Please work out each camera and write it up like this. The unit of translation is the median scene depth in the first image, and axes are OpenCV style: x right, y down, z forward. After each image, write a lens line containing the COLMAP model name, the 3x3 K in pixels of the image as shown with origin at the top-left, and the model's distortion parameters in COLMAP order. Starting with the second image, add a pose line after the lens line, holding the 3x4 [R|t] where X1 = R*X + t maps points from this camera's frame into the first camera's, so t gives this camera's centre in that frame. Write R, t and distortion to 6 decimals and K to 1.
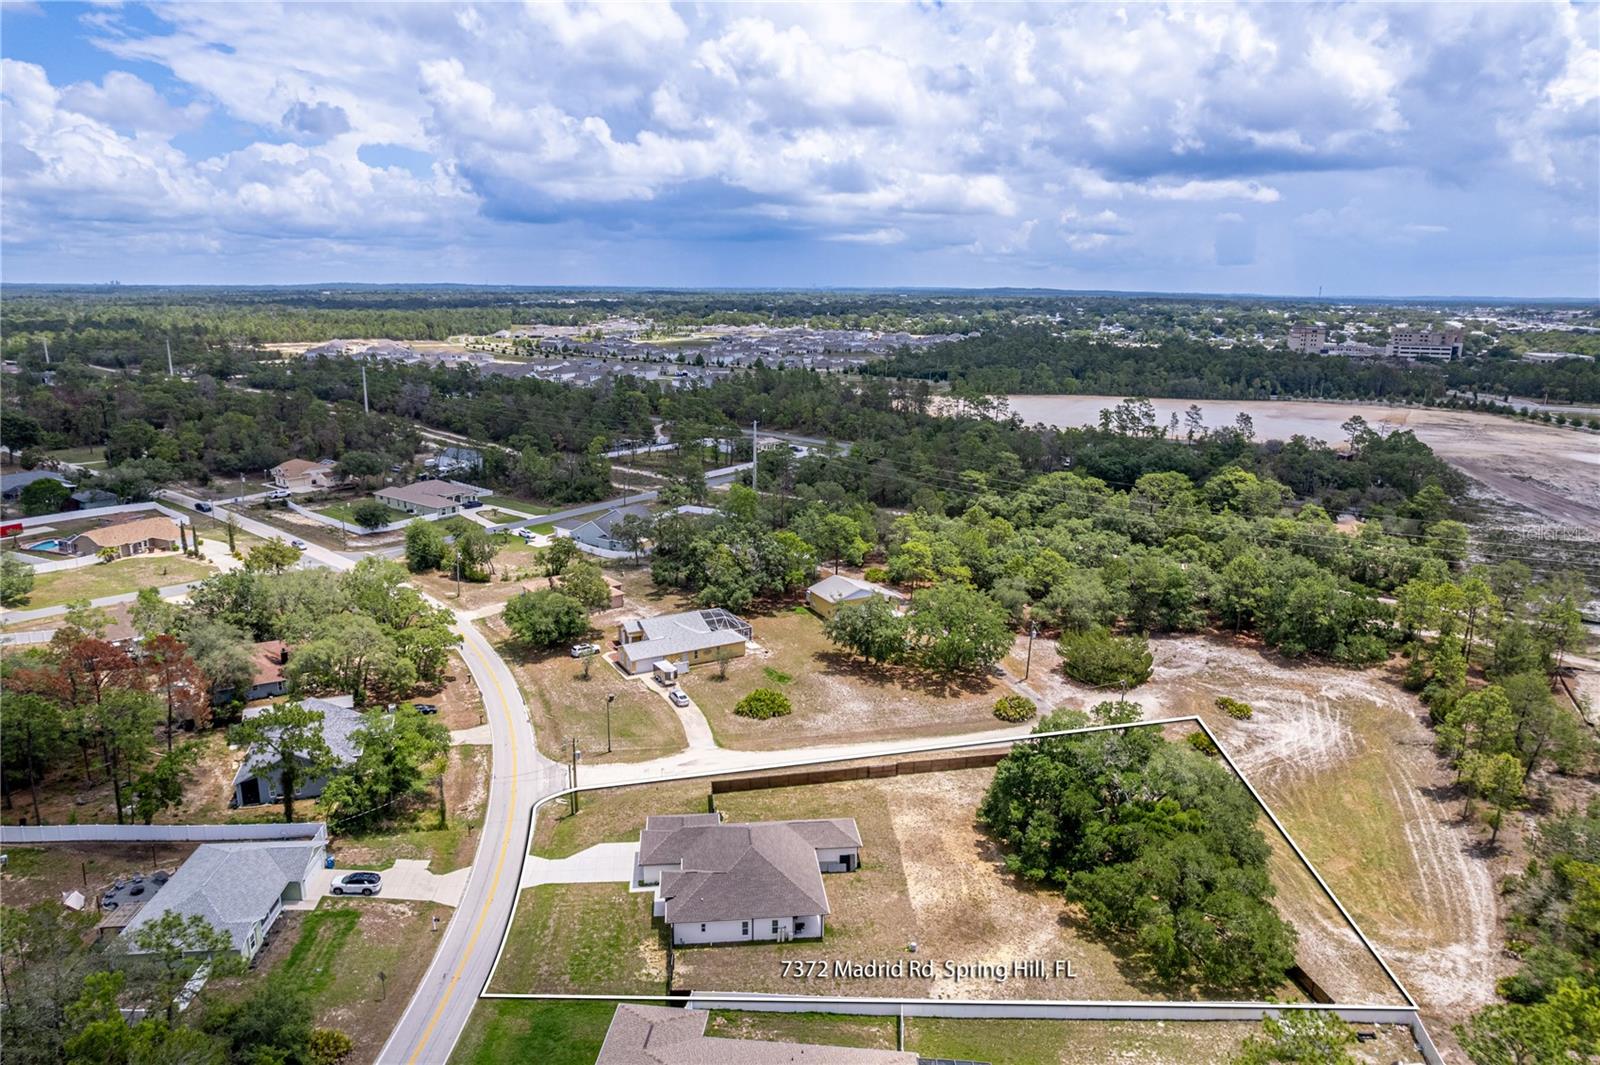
lens RADIAL K [[1020.4, 0, 795.9], [0, 1020.4, 542.4], [0, 0, 1]] dist [-0.078894, 0.071304]
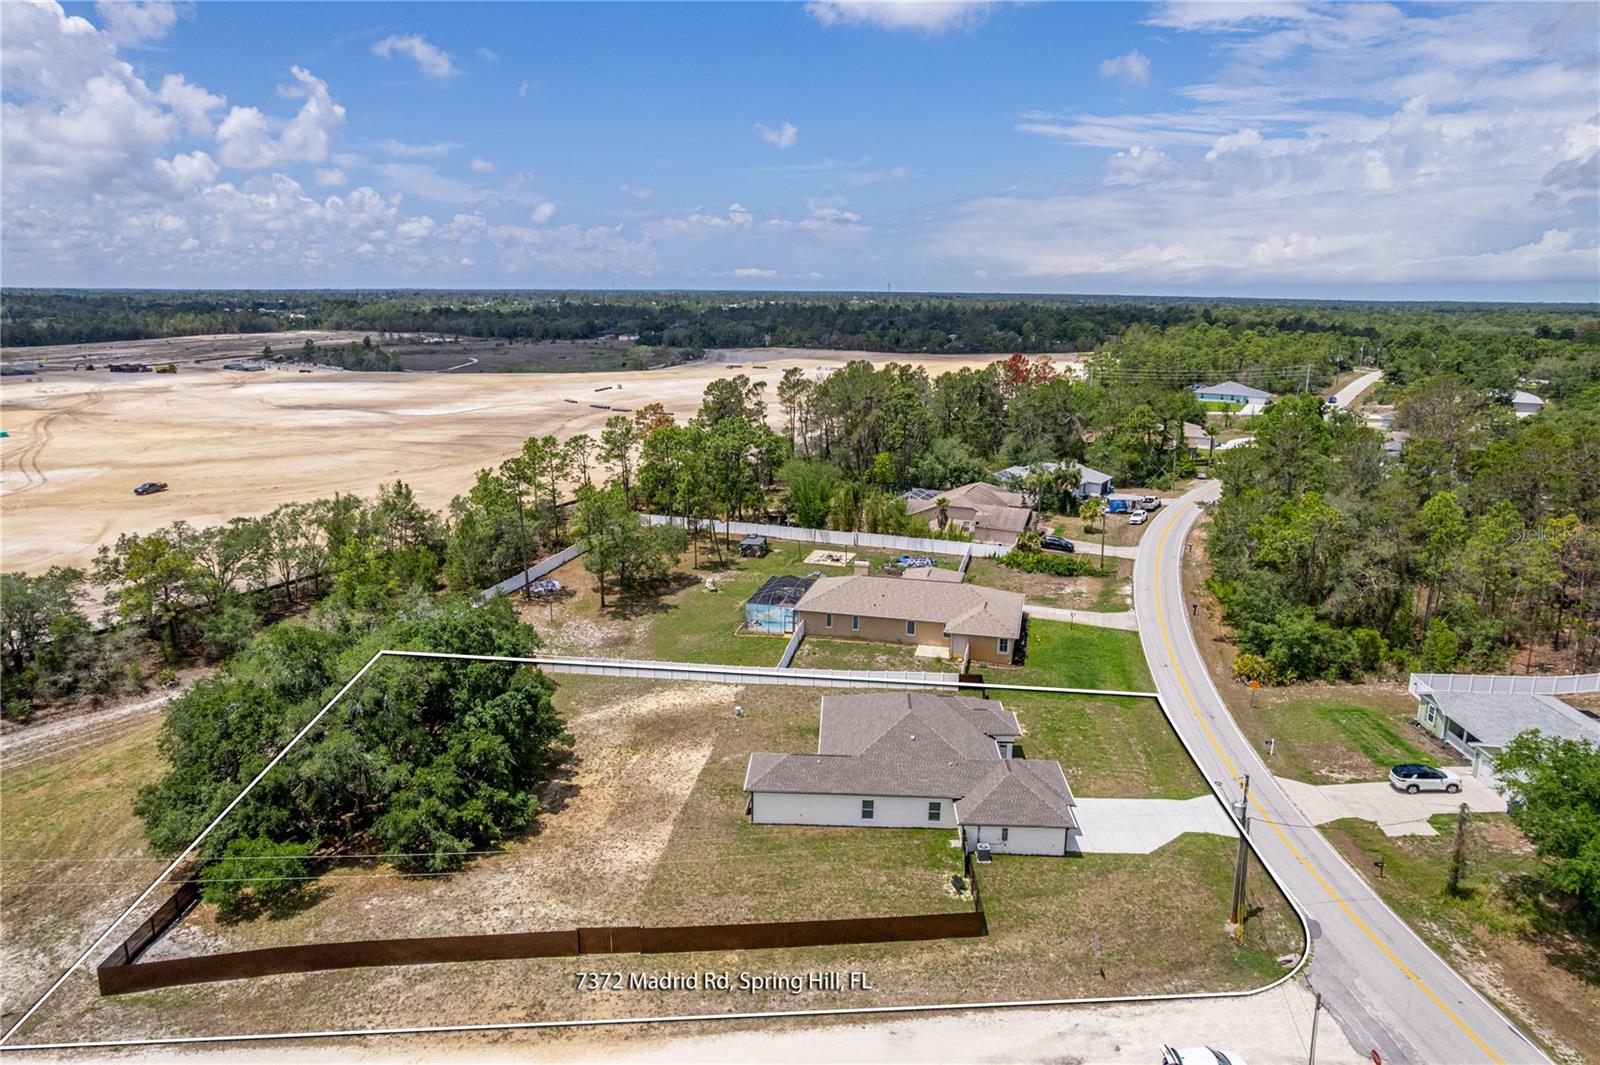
lens RADIAL K [[1020.4, 0, 795.9], [0, 1020.4, 542.4], [0, 0, 1]] dist [-0.078894, 0.071304]
pose [[-0.986956, -0.056821, 0.150632, -0.046998], [0.020830, 0.882714, 0.469449, -0.123548], [-0.159640, 0.466462, -0.870016, 1.108832]]
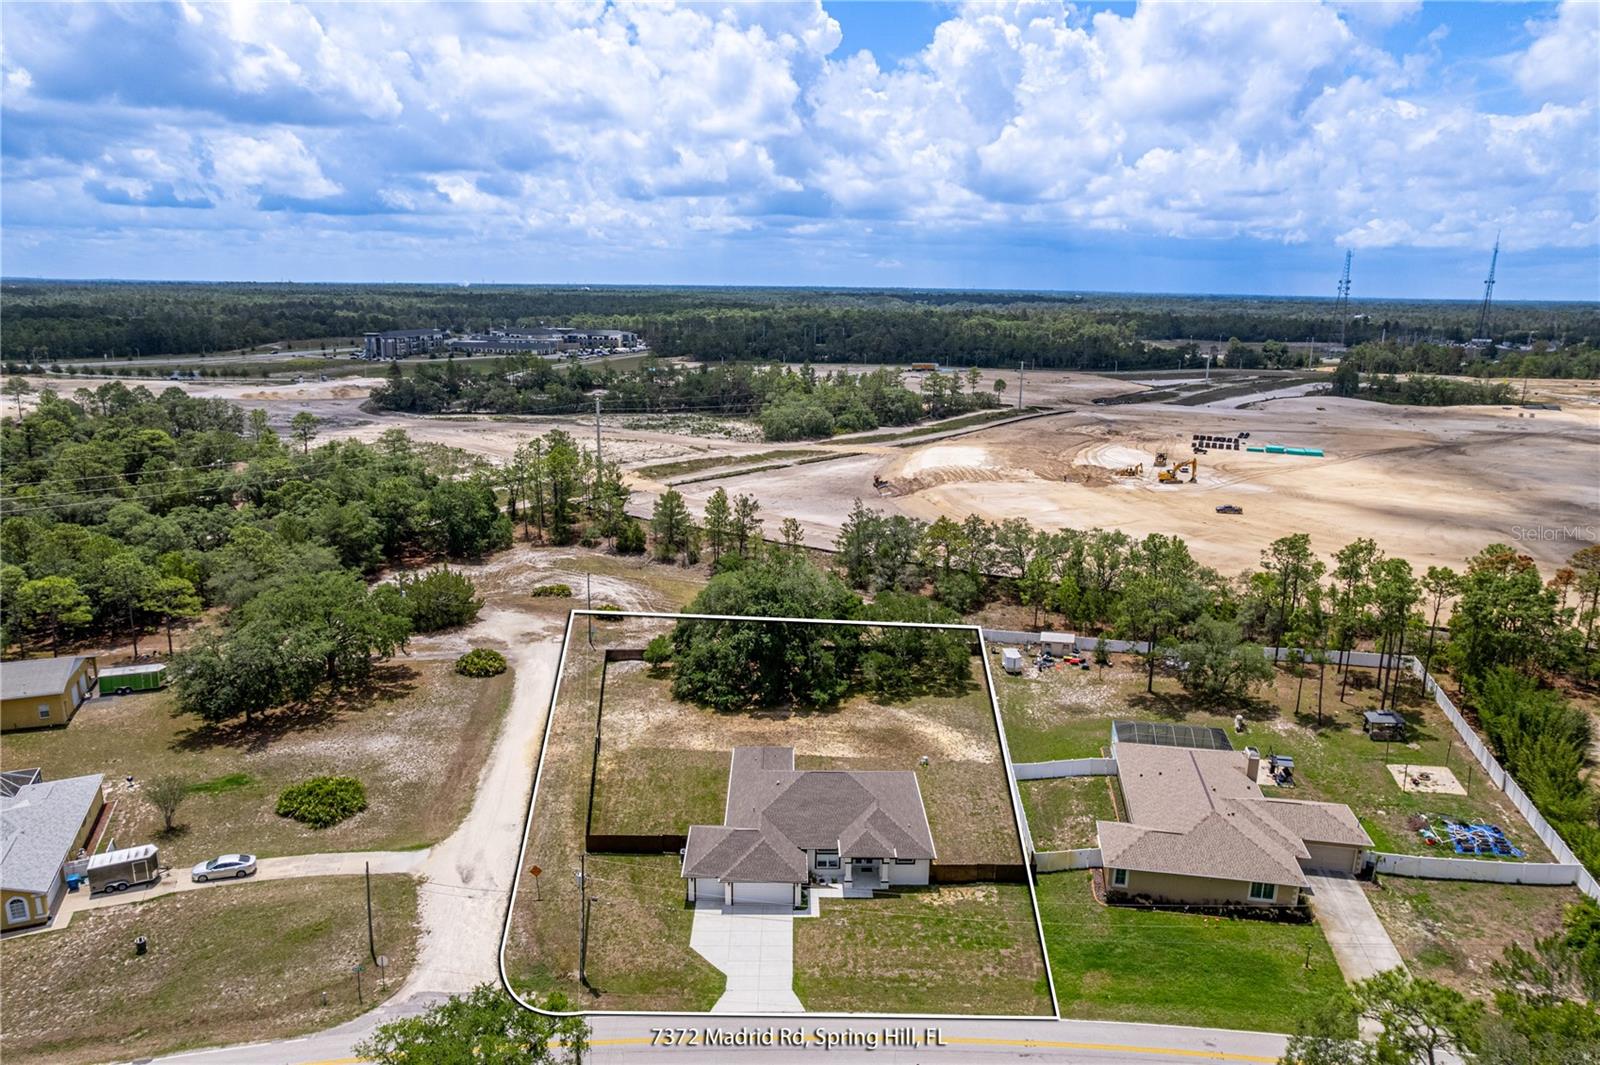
lens RADIAL K [[1025.9, 0, 795.6], [0, 1025.9, 526.9], [0, 0, 1]] dist [-0.084256, 0.081712]
pose [[0.099836, -0.240340, 0.965541, -0.579625], [0.232692, 0.949120, 0.212193, -0.072200], [-0.967413, 0.203489, 0.150681, 0.577121]]
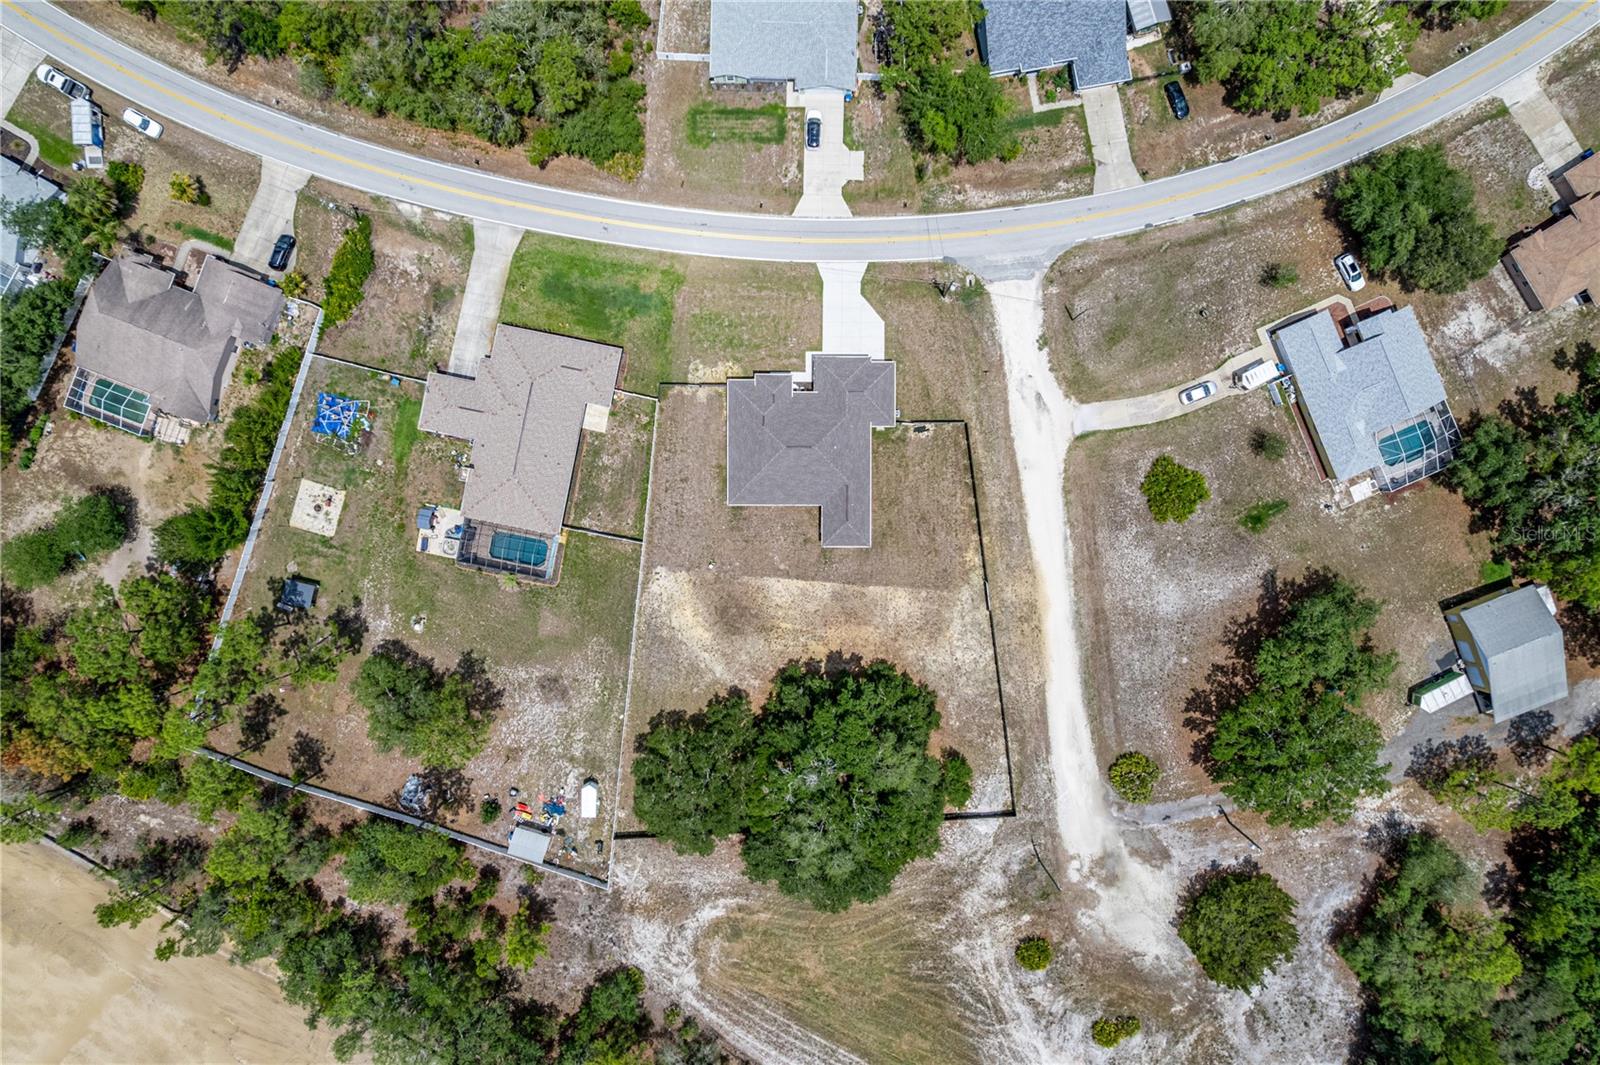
lens RADIAL K [[1029.1, 0, 795.0], [0, 1029.1, 529.2], [0, 0, 1]] dist [-0.051422, 0.005143]
pose [[-0.108062, 0.994084, 0.010940, 0.025755], [-0.258950, -0.038770, 0.965112, -0.592582], [0.959827, 0.101459, 0.261607, 0.469147]]
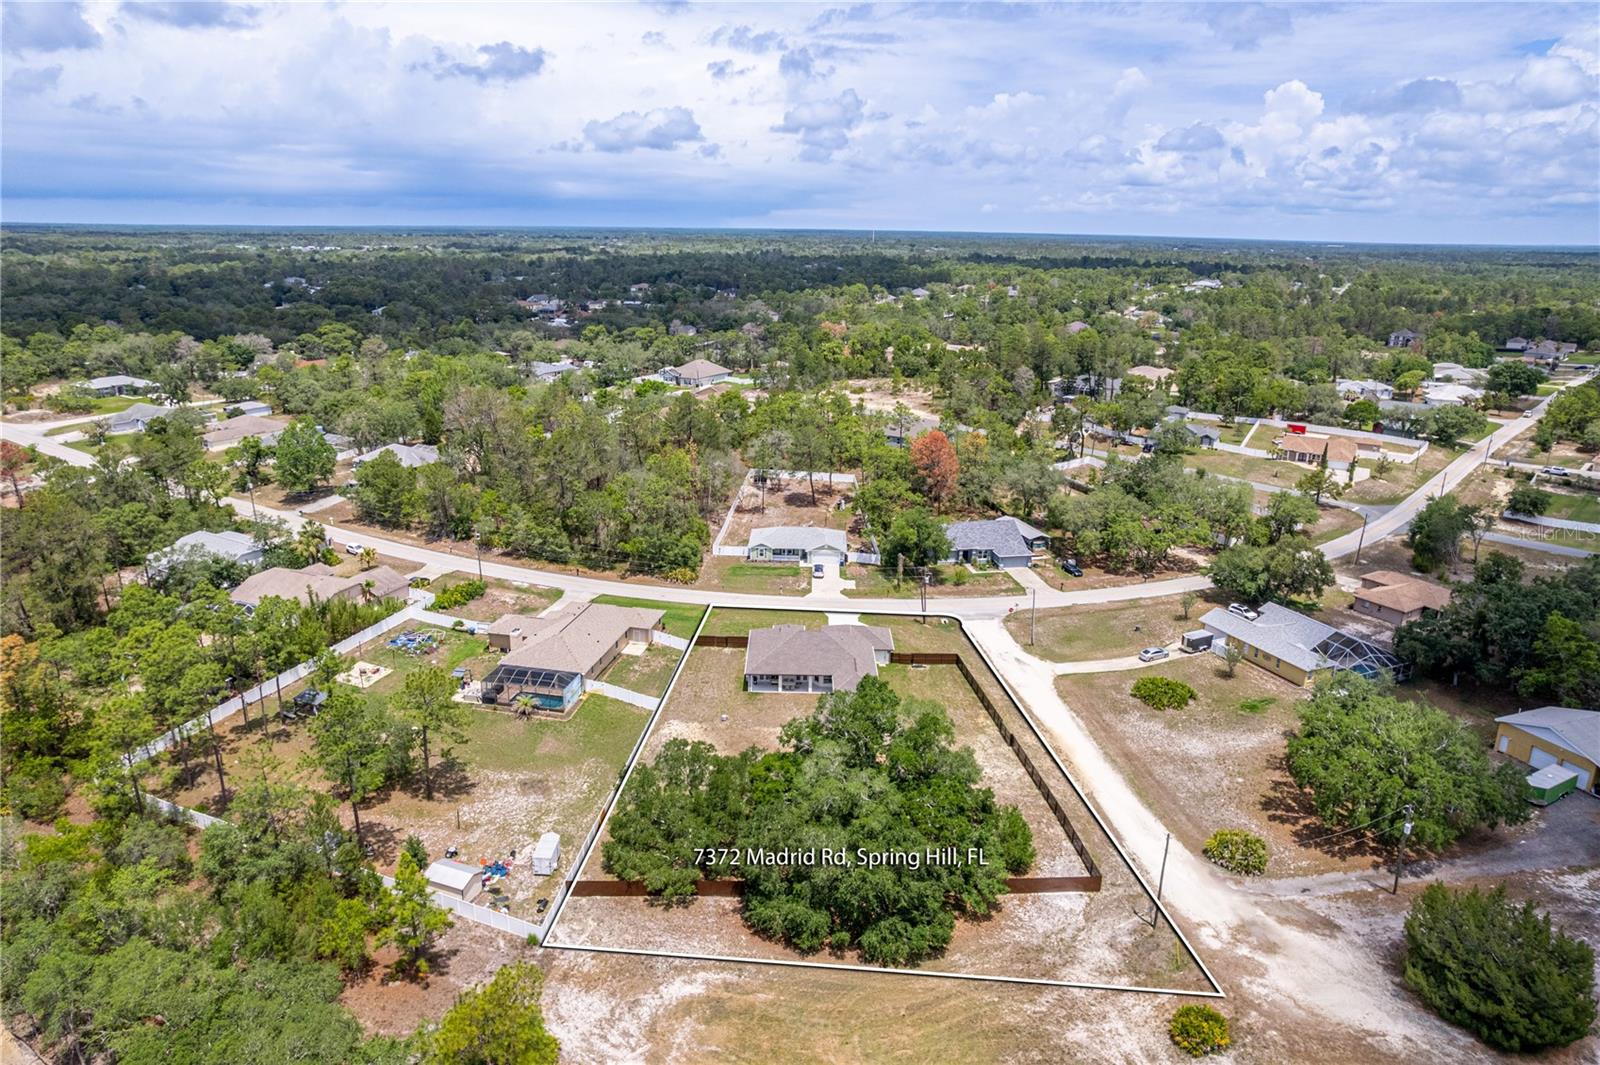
lens RADIAL K [[1020.4, 0, 795.9], [0, 1020.4, 542.4], [0, 0, 1]] dist [-0.078894, 0.071304]
pose [[-0.111926, 0.285674, -0.951768, 0.834106], [-0.259286, 0.916212, 0.305494, -0.157661], [0.959293, 0.280972, -0.028477, 0.670062]]
